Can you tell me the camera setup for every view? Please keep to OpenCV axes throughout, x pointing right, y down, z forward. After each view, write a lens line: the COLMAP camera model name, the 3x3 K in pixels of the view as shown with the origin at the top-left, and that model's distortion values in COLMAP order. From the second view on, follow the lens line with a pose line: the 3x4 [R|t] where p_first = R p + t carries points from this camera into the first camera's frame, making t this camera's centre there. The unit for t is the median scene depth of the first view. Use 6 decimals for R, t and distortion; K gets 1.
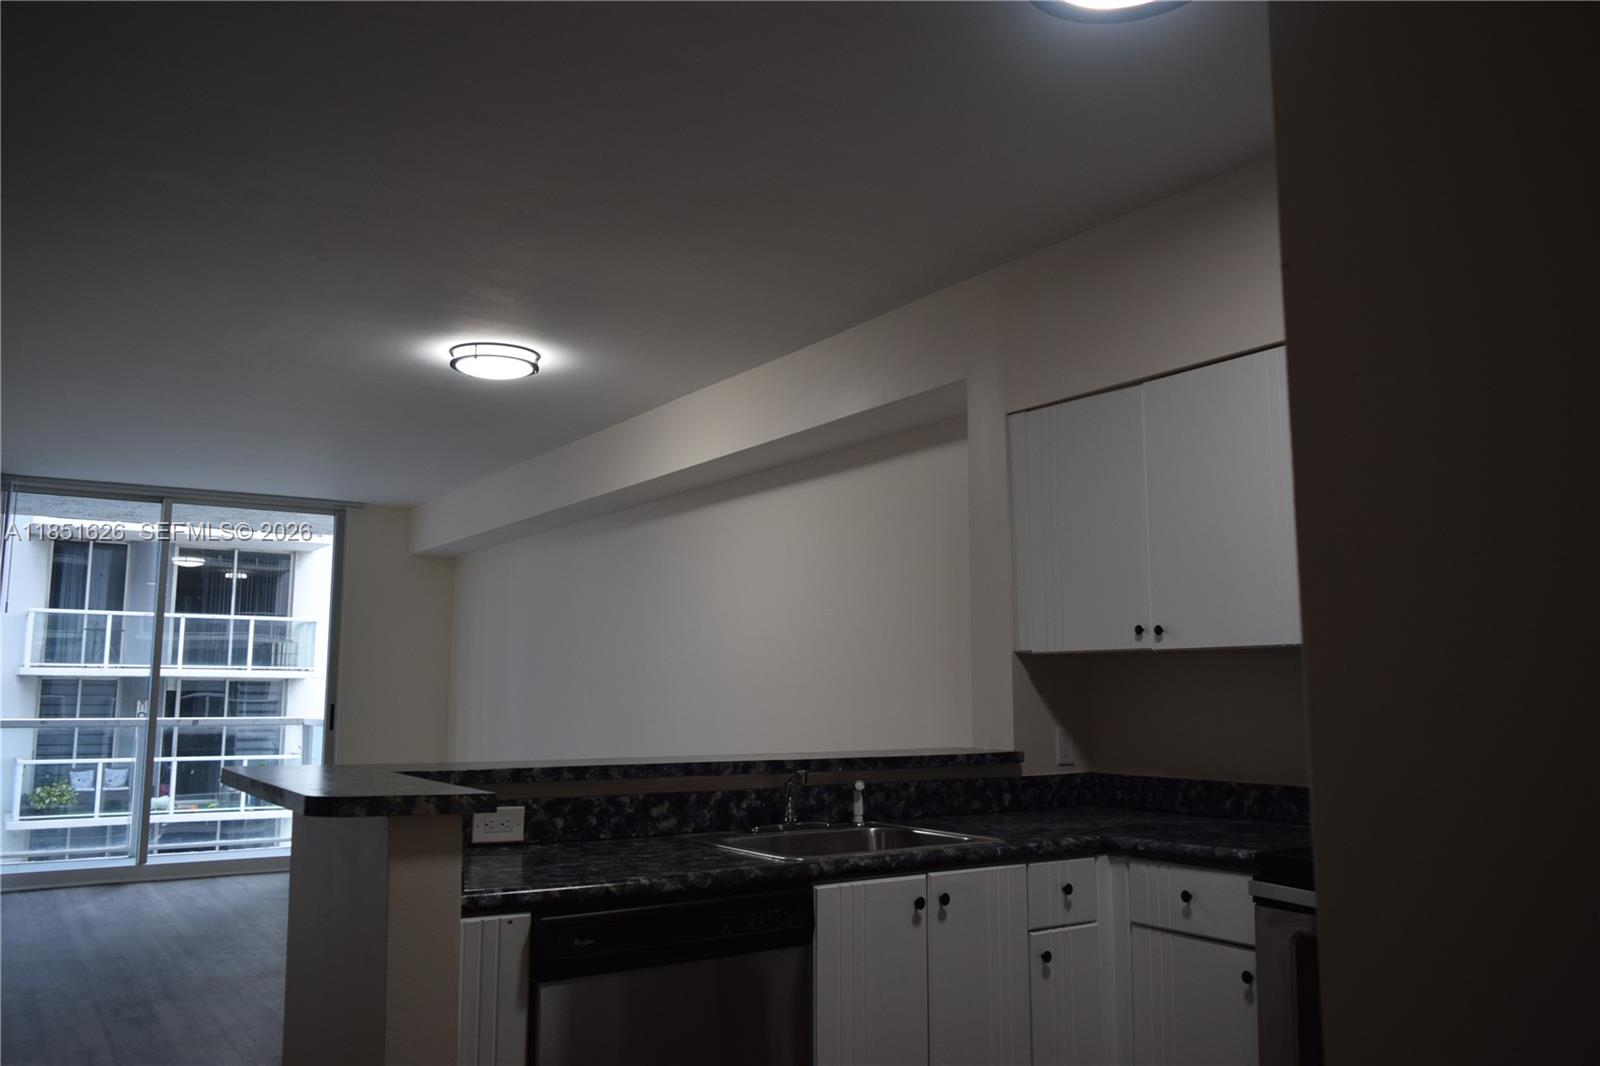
lens RADIAL K [[1237.0, 0, 811.2], [0, 1237.0, 527.9], [0, 0, 1]] dist [-0.023105, 0.004266]
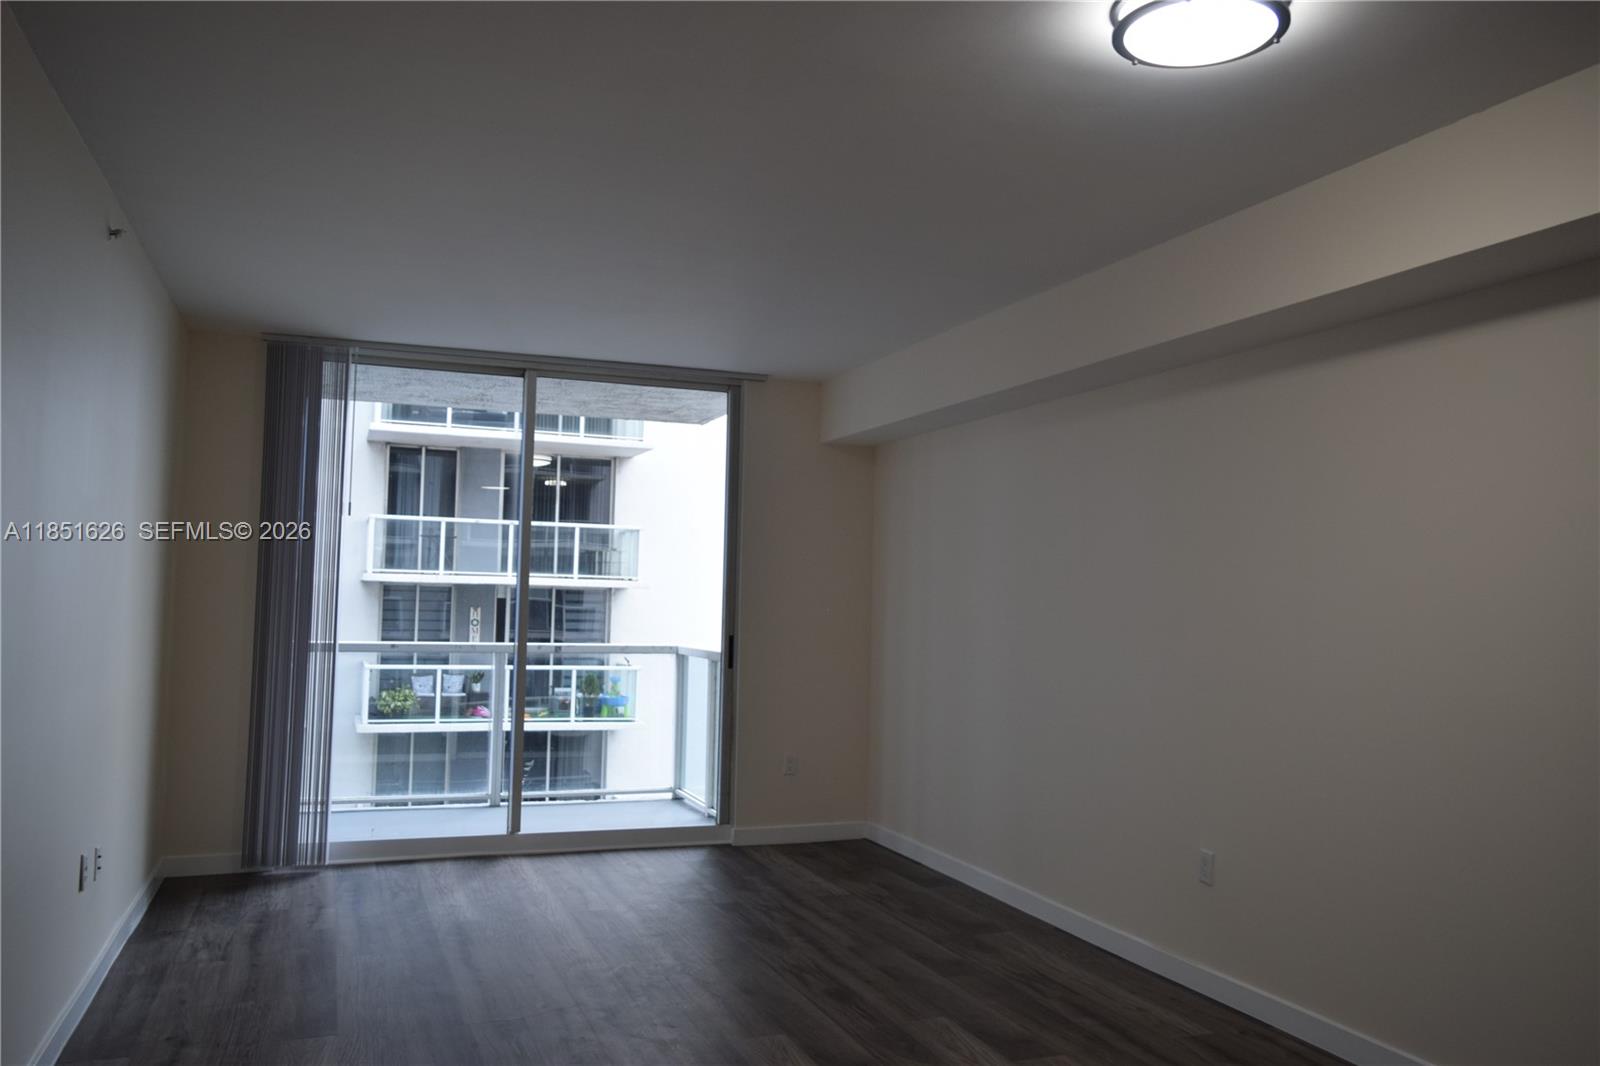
lens RADIAL K [[1237.0, 0, 797.4], [0, 1237.0, 535.6], [0, 0, 1]] dist [-0.023105, 0.004266]
pose [[0.973308, 0.009012, -0.229327, -0.064636], [0.008986, 0.996966, 0.077318, 0.007705], [0.229328, -0.077315, 0.970274, 0.098110]]
